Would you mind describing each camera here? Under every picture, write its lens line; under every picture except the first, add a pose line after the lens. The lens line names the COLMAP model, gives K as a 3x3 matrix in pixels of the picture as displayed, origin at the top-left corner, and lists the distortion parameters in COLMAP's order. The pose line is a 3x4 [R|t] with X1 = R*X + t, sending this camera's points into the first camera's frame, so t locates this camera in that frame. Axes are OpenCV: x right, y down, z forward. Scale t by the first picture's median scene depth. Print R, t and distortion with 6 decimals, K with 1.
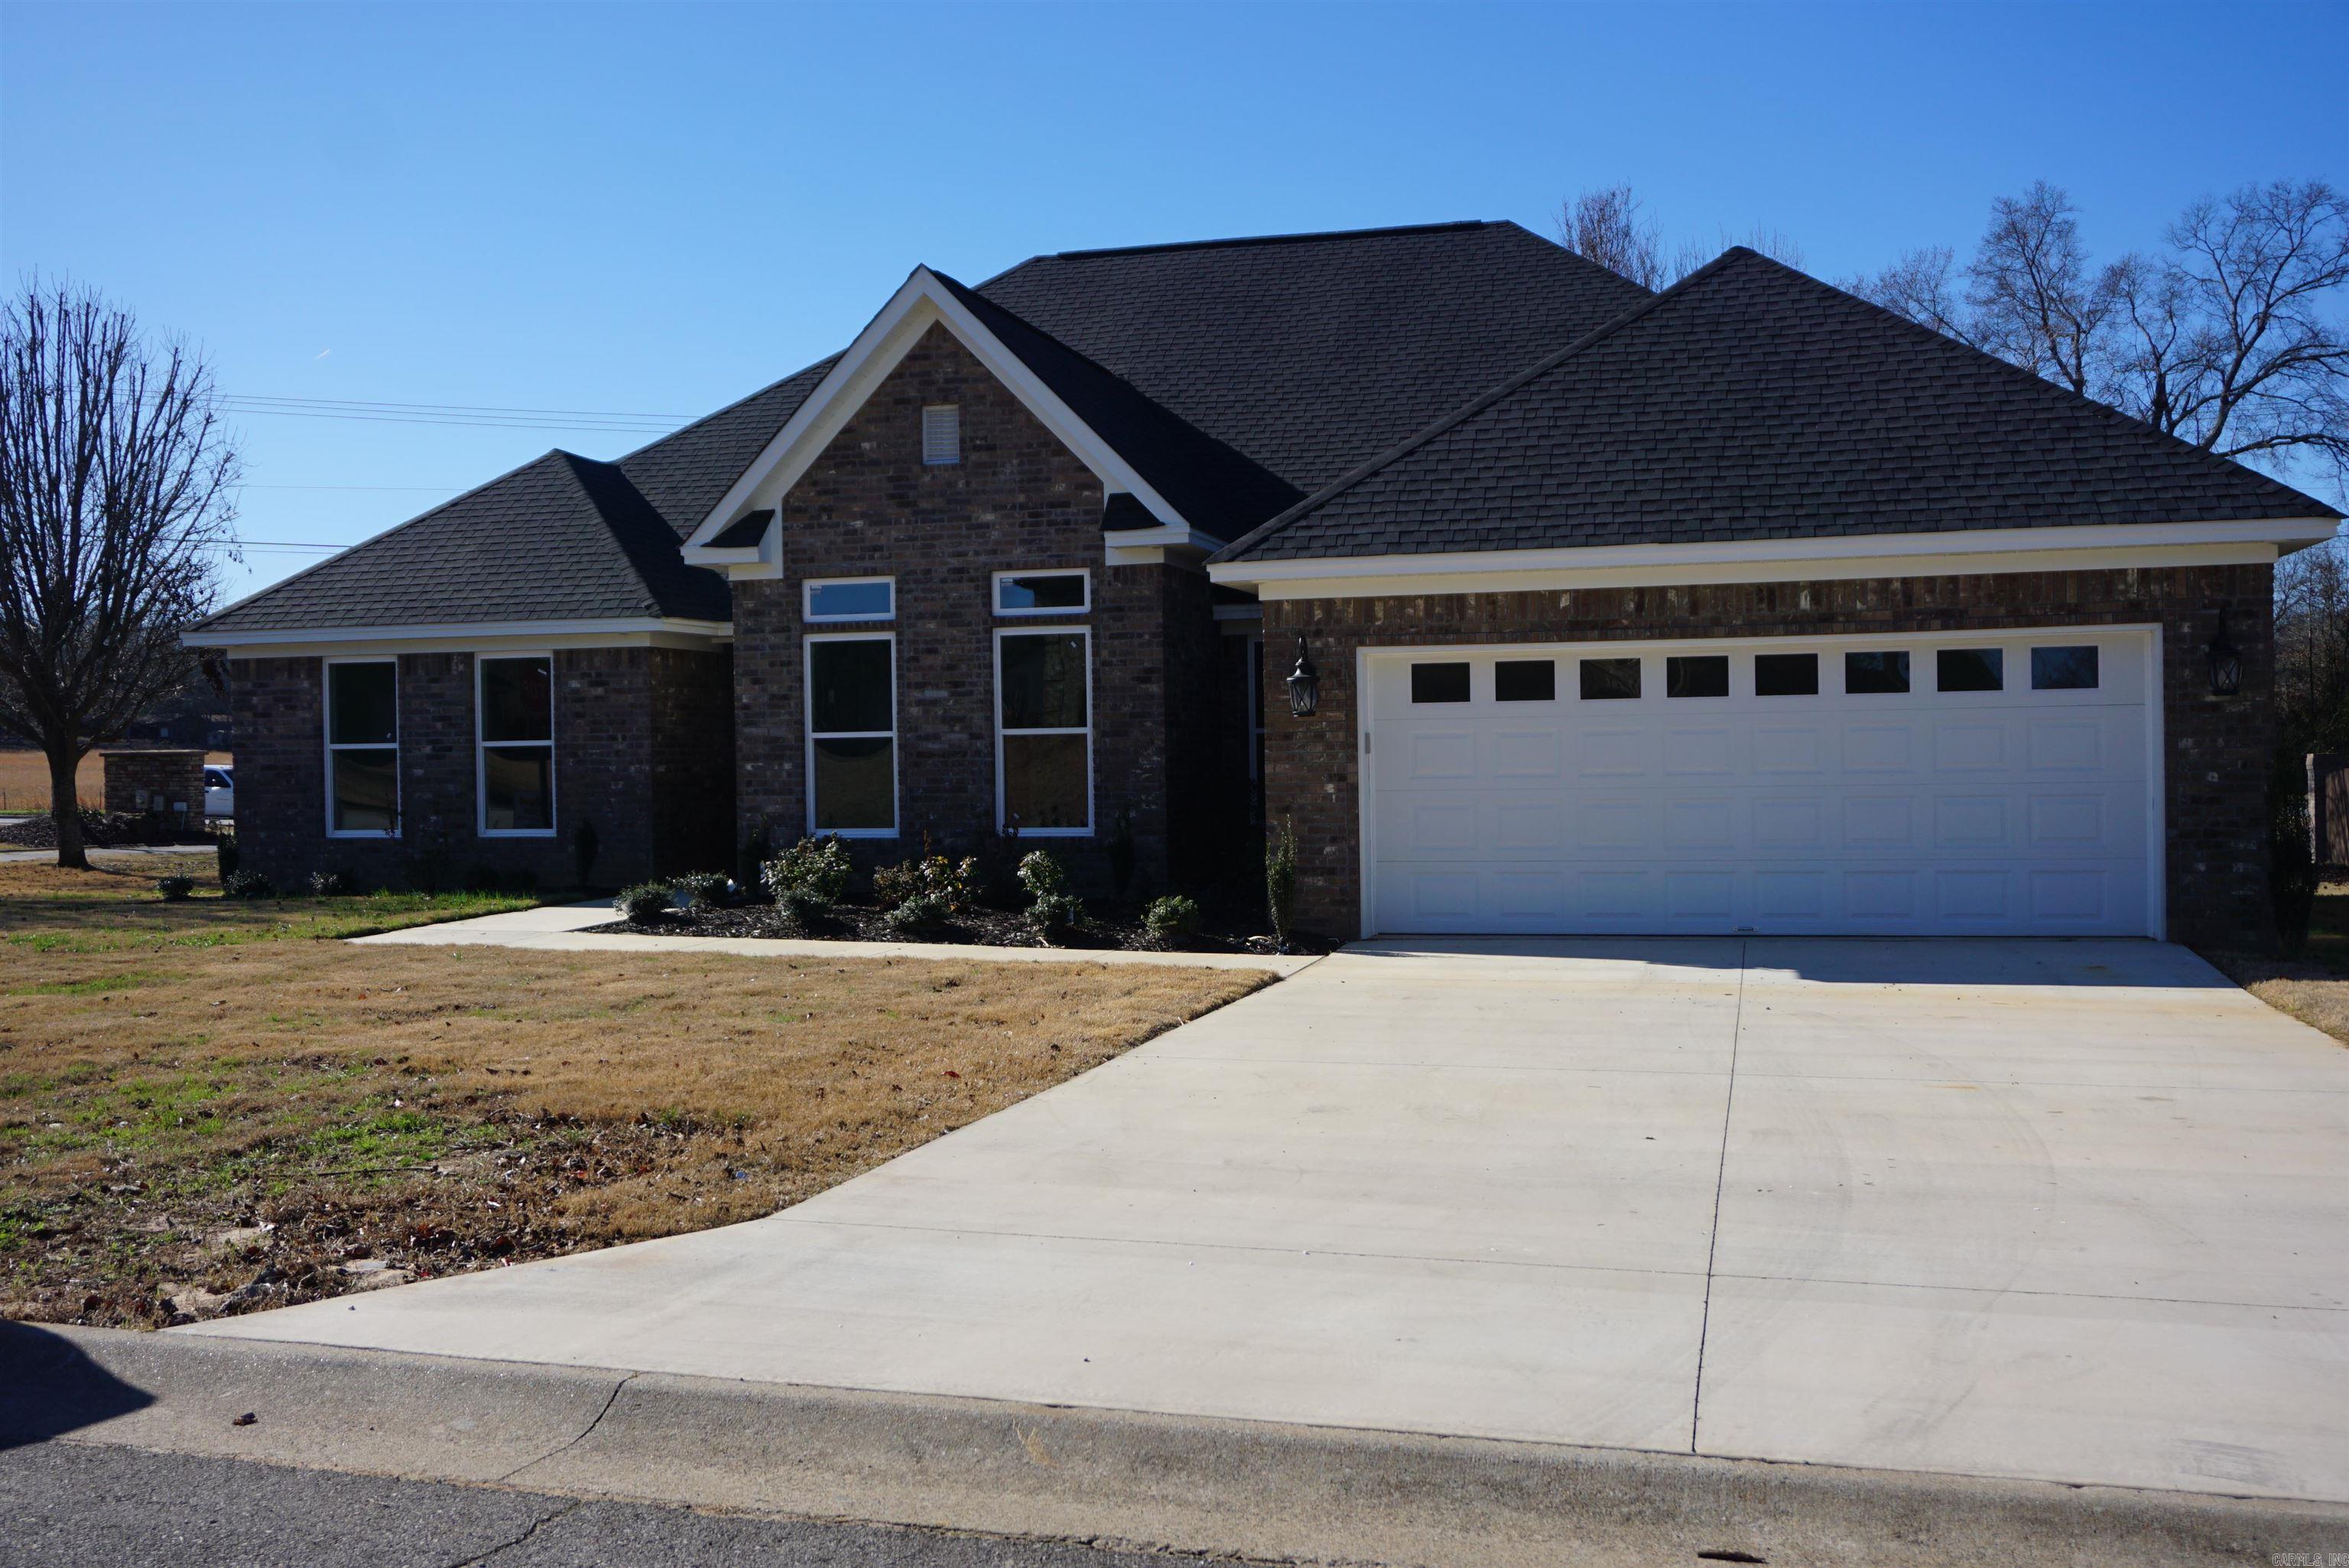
lens RADIAL K [[2203.8, 0, 1162.9], [0, 2203.8, 775.3], [0, 0, 1]] dist [-0.019752, 0.000000]
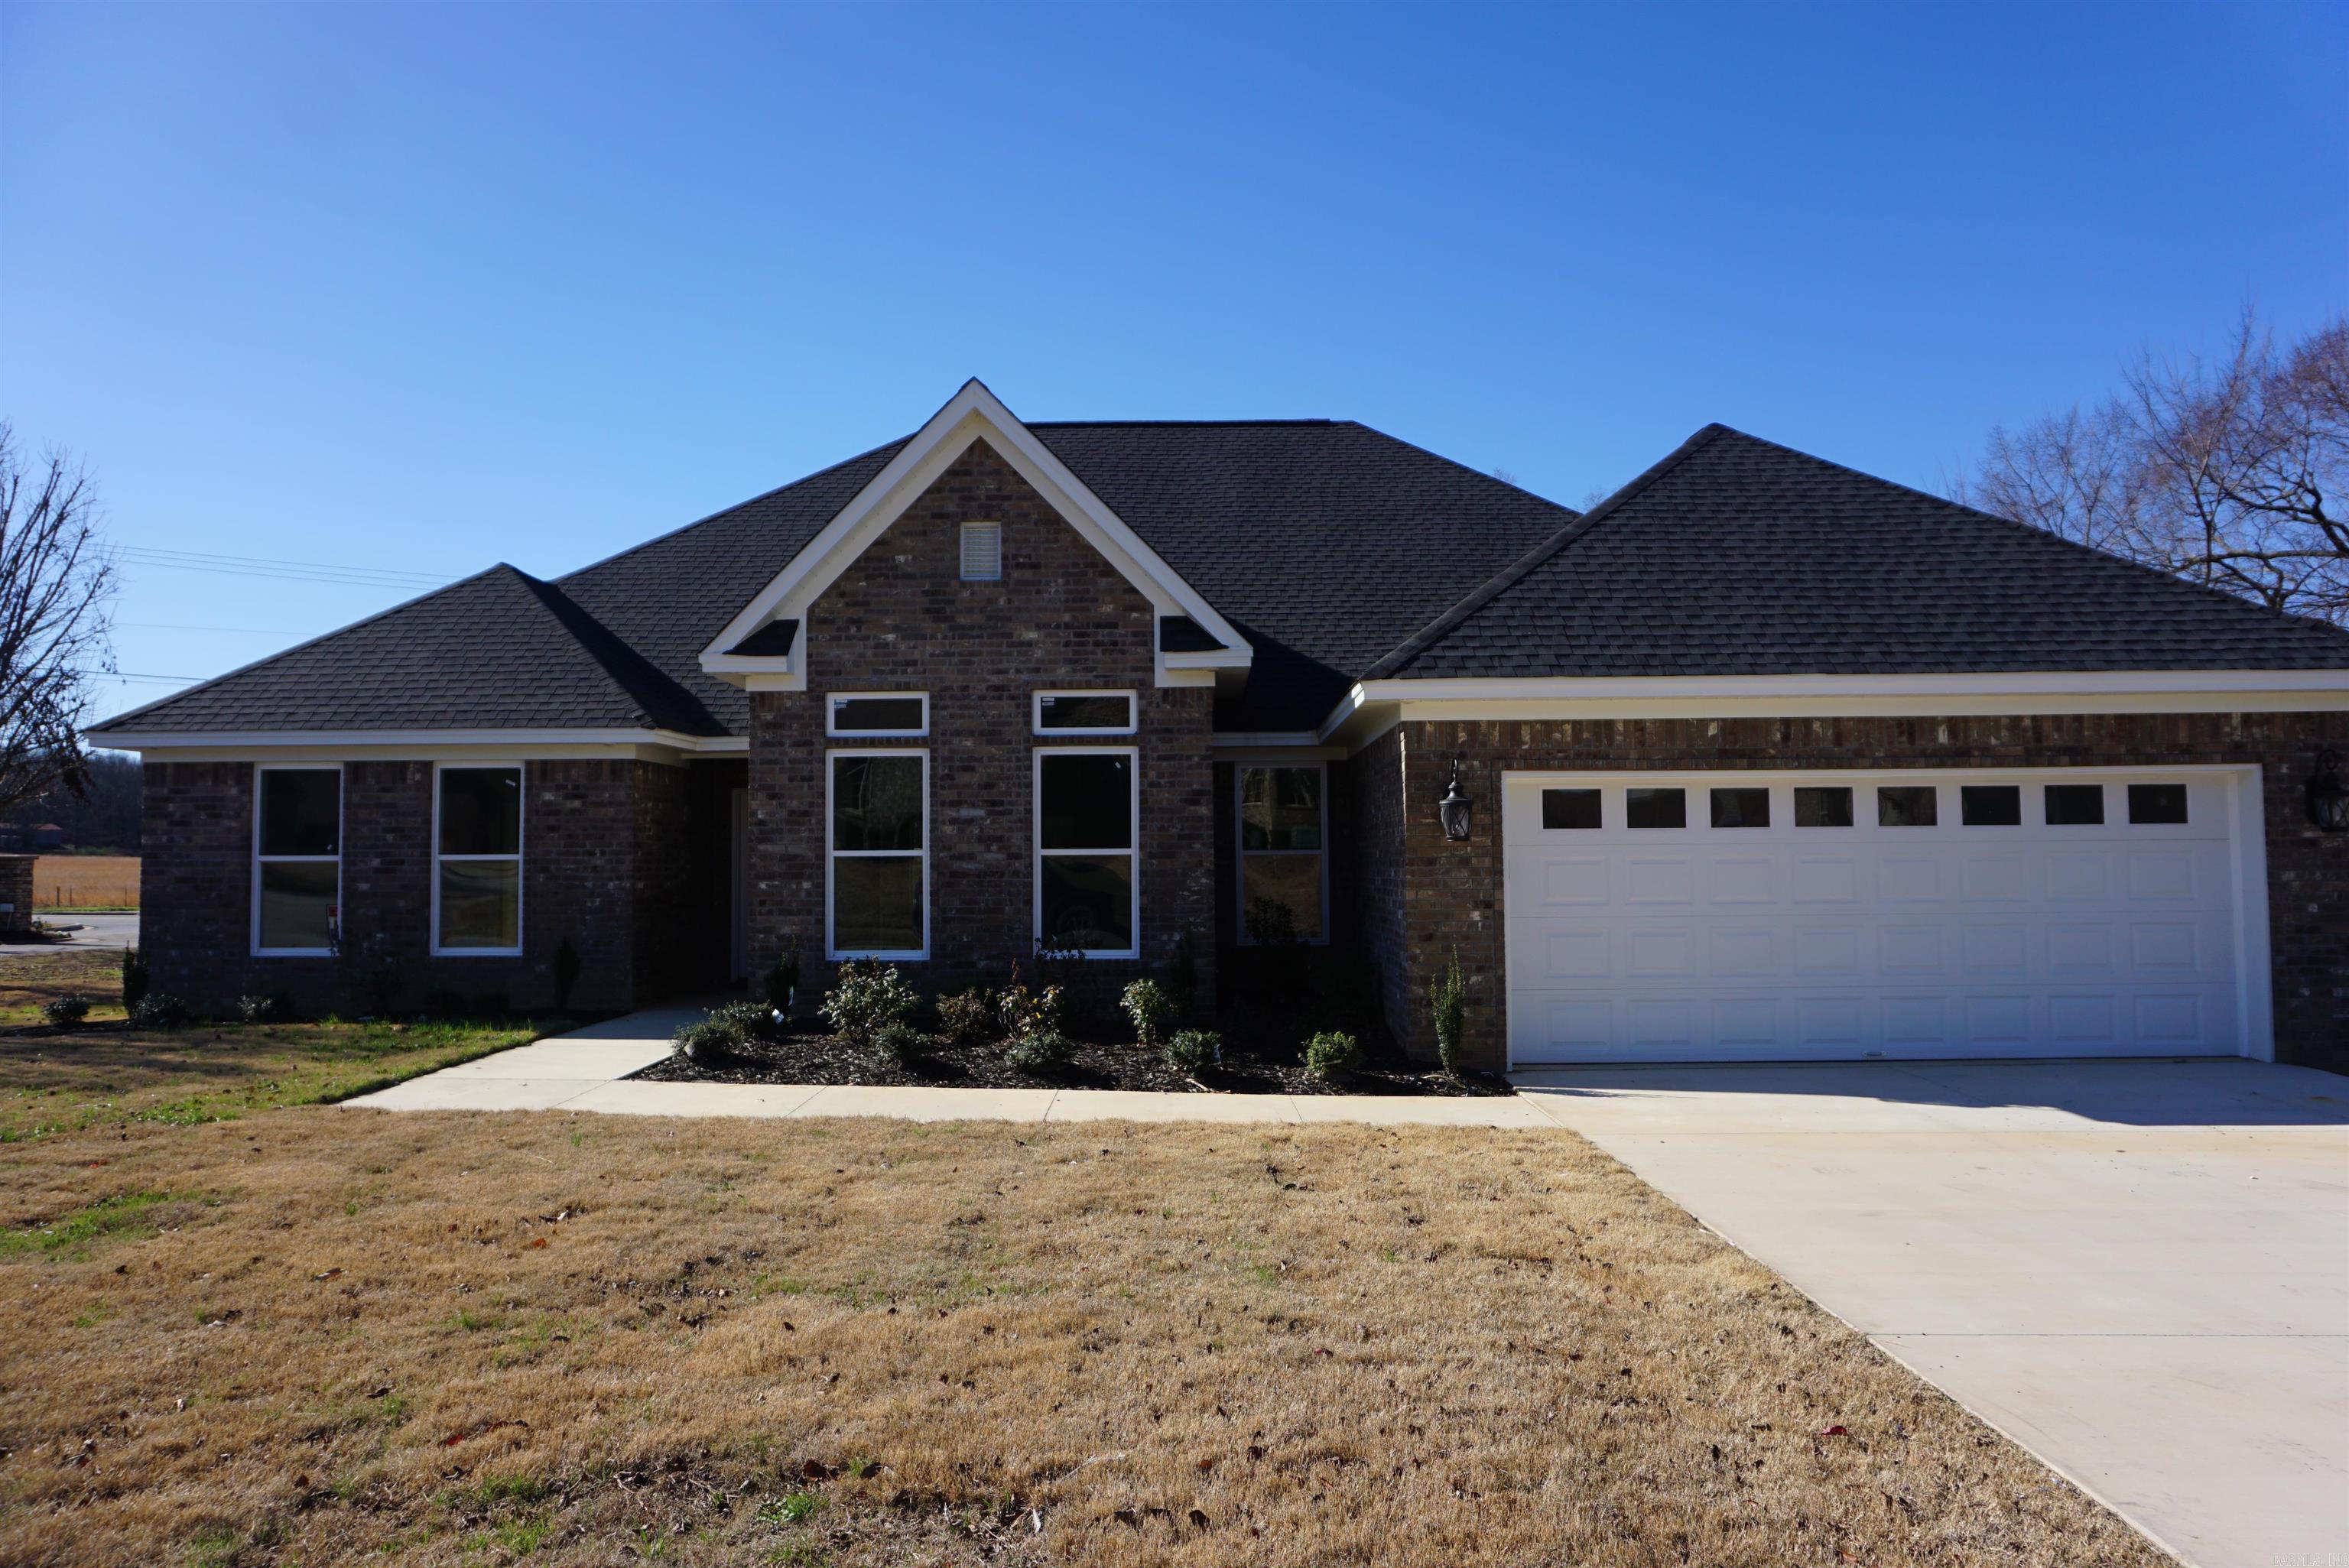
lens RADIAL K [[1561.6, 0, 1170.3], [0, 1561.6, 785.6], [0, 0, 1]] dist [-0.053152, 0.034934]
pose [[0.969598, 0.020919, 0.243809, -0.186952], [-0.006251, 0.998131, -0.060782, -0.007369], [-0.244625, 0.057410, 0.967917, 0.307393]]
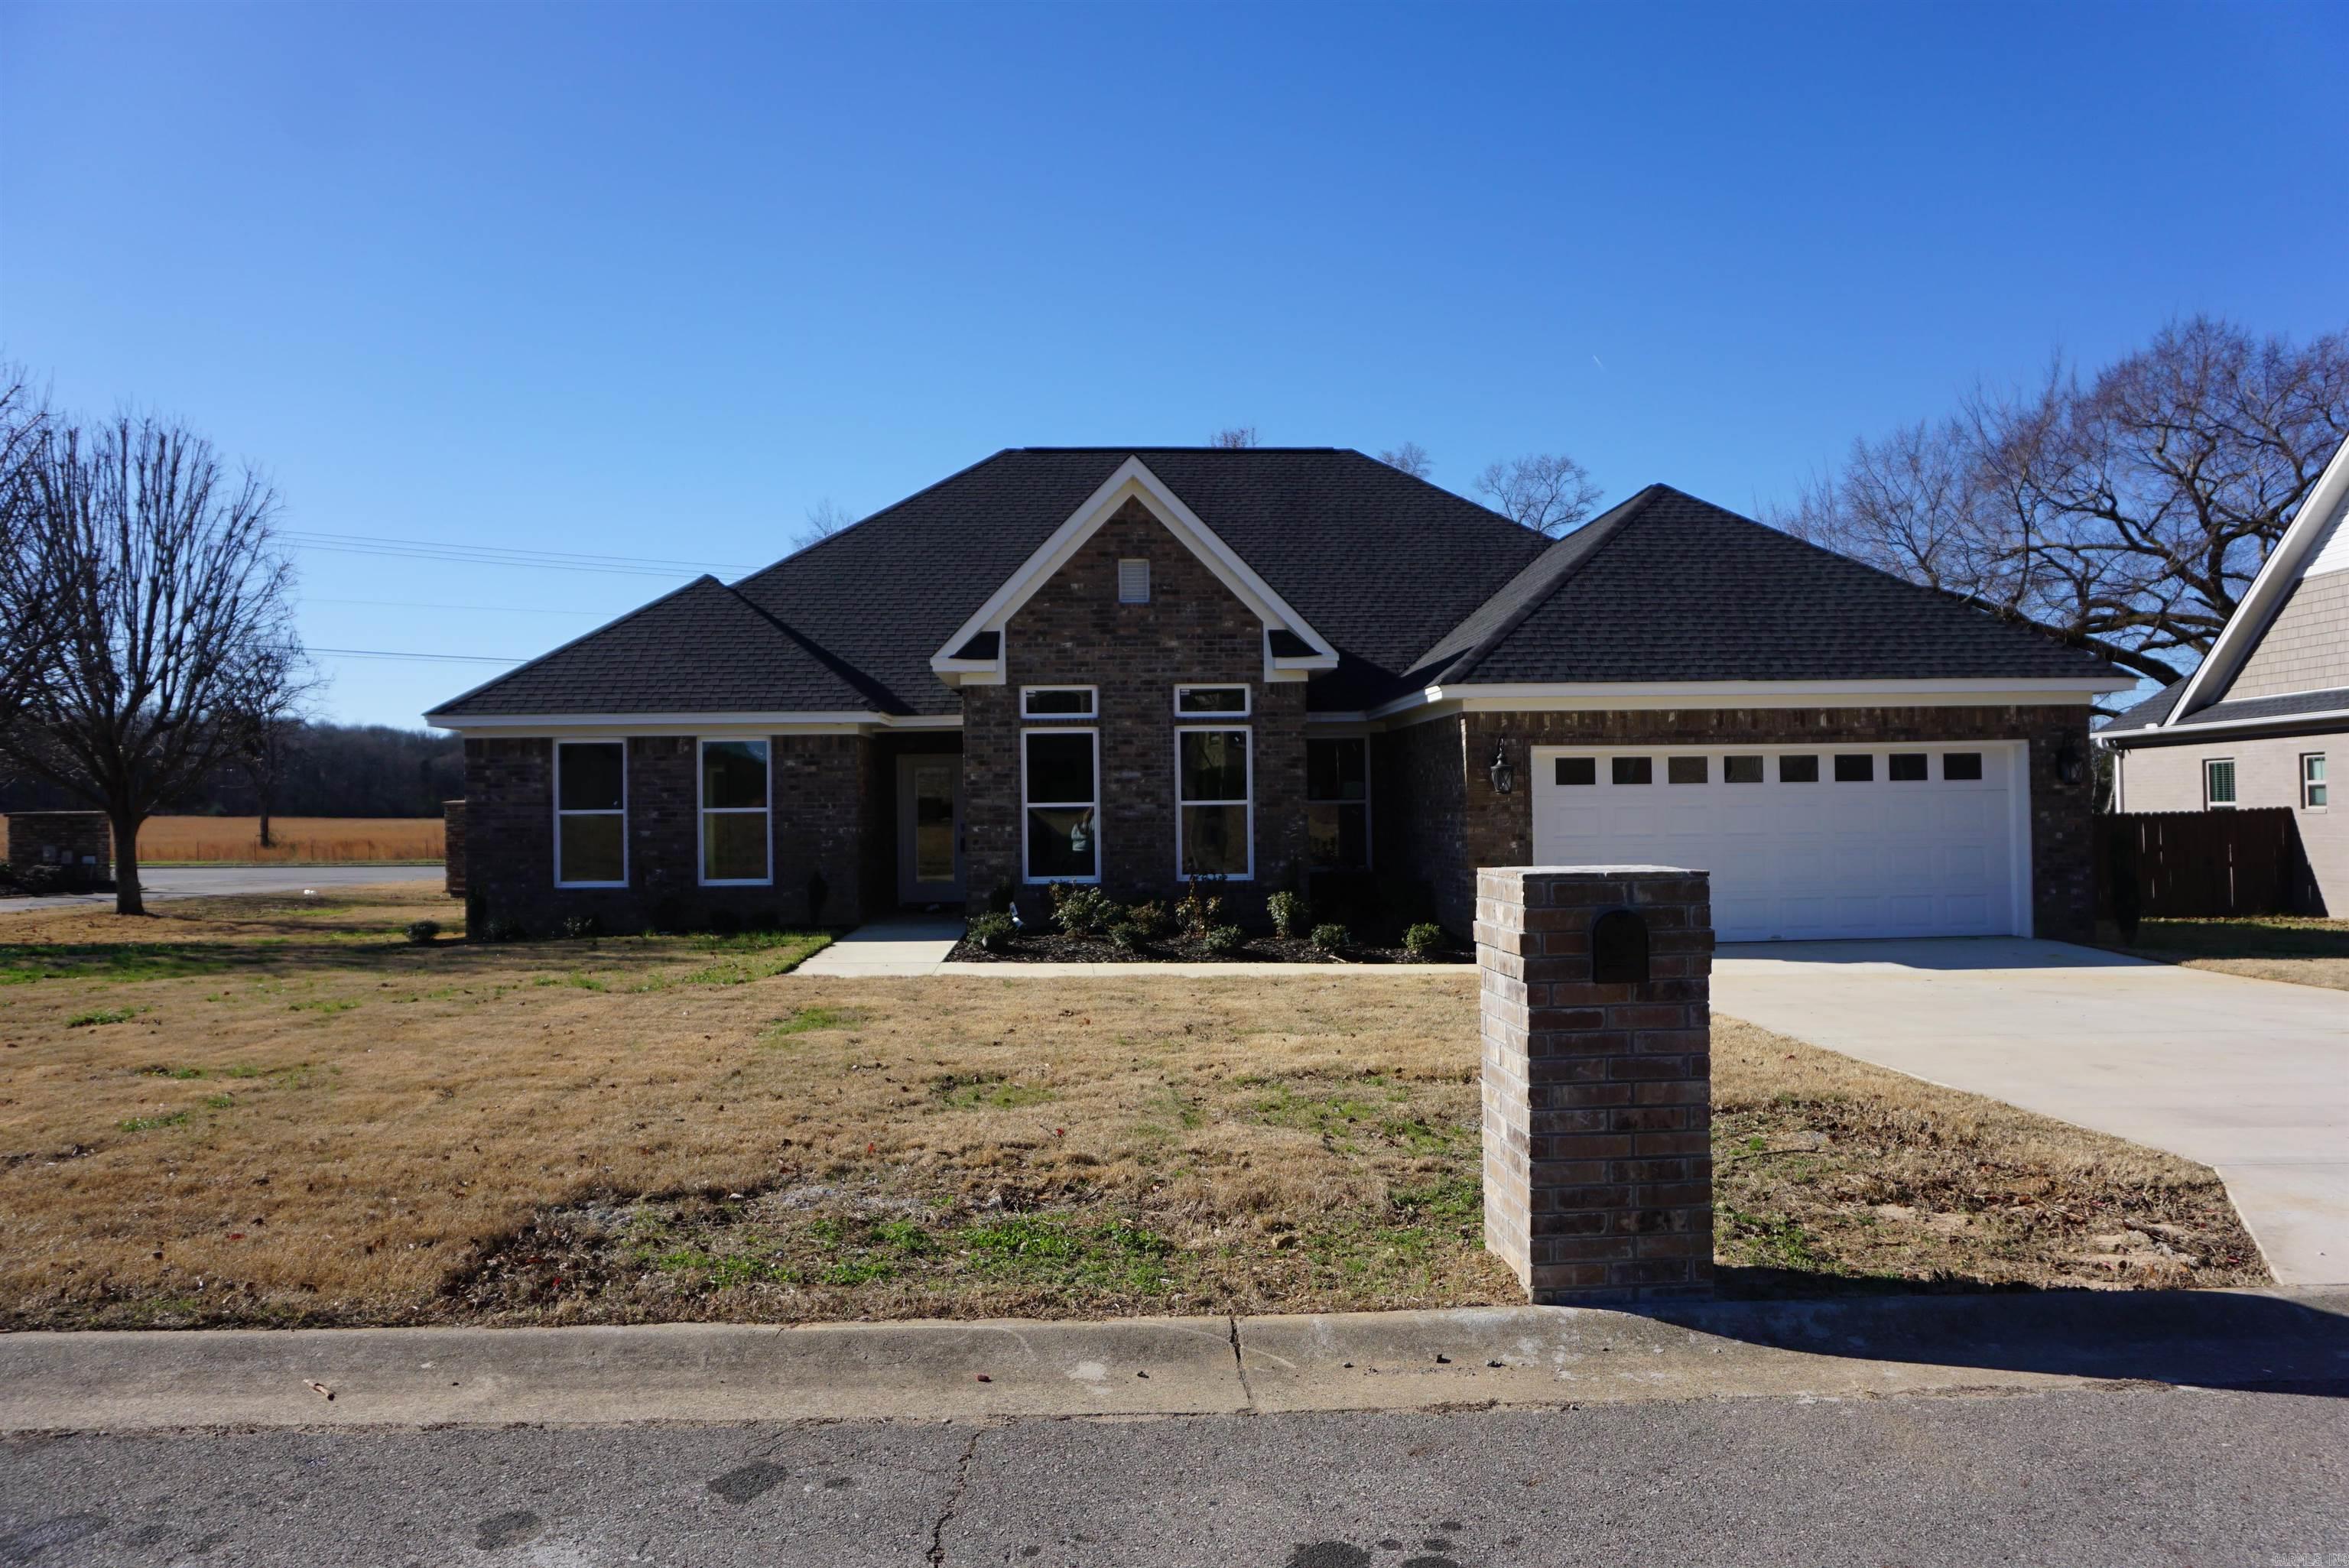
lens RADIAL K [[1561.6, 0, 1171.2], [0, 1561.6, 790.5], [0, 0, 1]] dist [-0.053152, 0.034934]
pose [[0.947850, 0.006195, 0.318657, -0.380907], [0.001621, 0.999704, -0.024258, -0.004317], [-0.318713, 0.023509, 0.947560, 0.098878]]
